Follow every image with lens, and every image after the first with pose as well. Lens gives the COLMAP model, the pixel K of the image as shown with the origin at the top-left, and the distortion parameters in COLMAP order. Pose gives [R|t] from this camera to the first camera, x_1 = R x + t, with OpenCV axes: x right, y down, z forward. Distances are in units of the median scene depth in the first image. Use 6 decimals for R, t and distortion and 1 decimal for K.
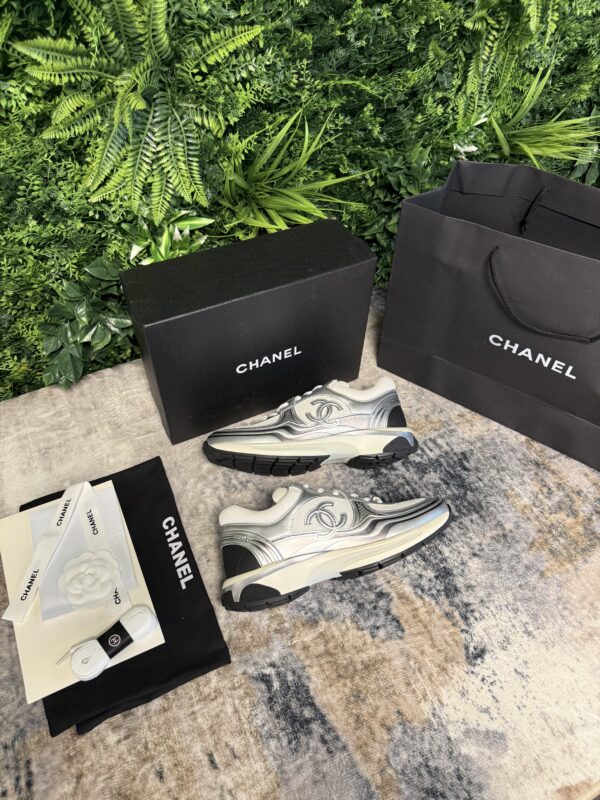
lens RADIAL K [[563.1, 0, 297.8], [0, 563.1, 397.9], [0, 0, 1]] dist [-0.007843, -0.002059]
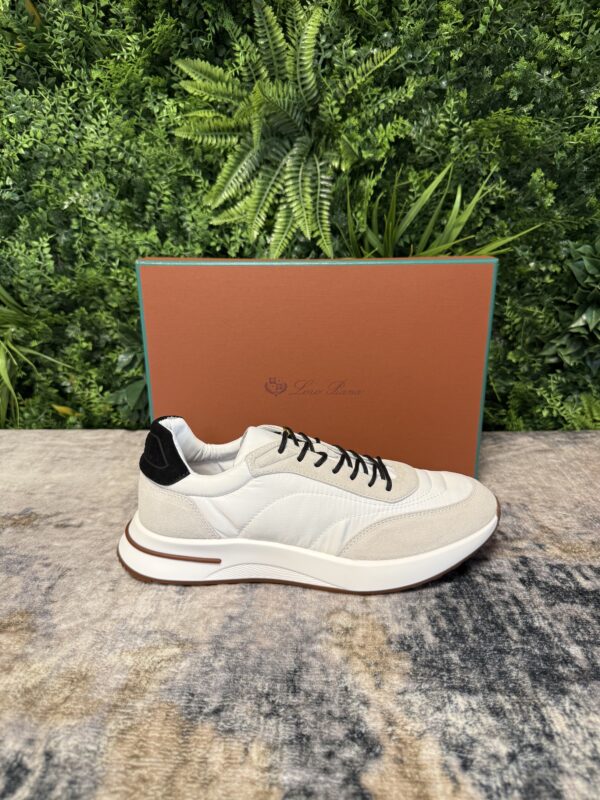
lens RADIAL K [[573.4, 0, 302.5], [0, 573.4, 398.9], [0, 0, 1]] dist [-0.004059, -0.012042]
pose [[0.884770, 0.085738, -0.458073, 0.261899], [-0.332676, 0.804539, -0.491979, 0.342308], [0.326357, 0.587678, 0.740355, 0.482553]]
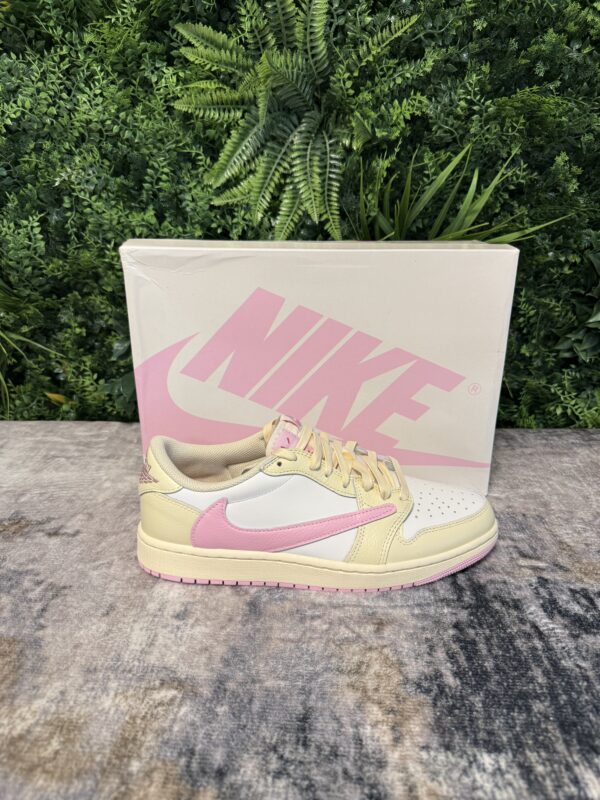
lens RADIAL K [[568.8, 0, 302.4], [0, 568.8, 398.7], [0, 0, 1]] dist [-0.016596, 0.004429]
pose [[0.886841, 0.124501, -0.444986, 0.220181], [-0.341613, 0.825126, -0.449964, 0.287710], [0.311148, 0.551059, 0.774287, 0.493050]]
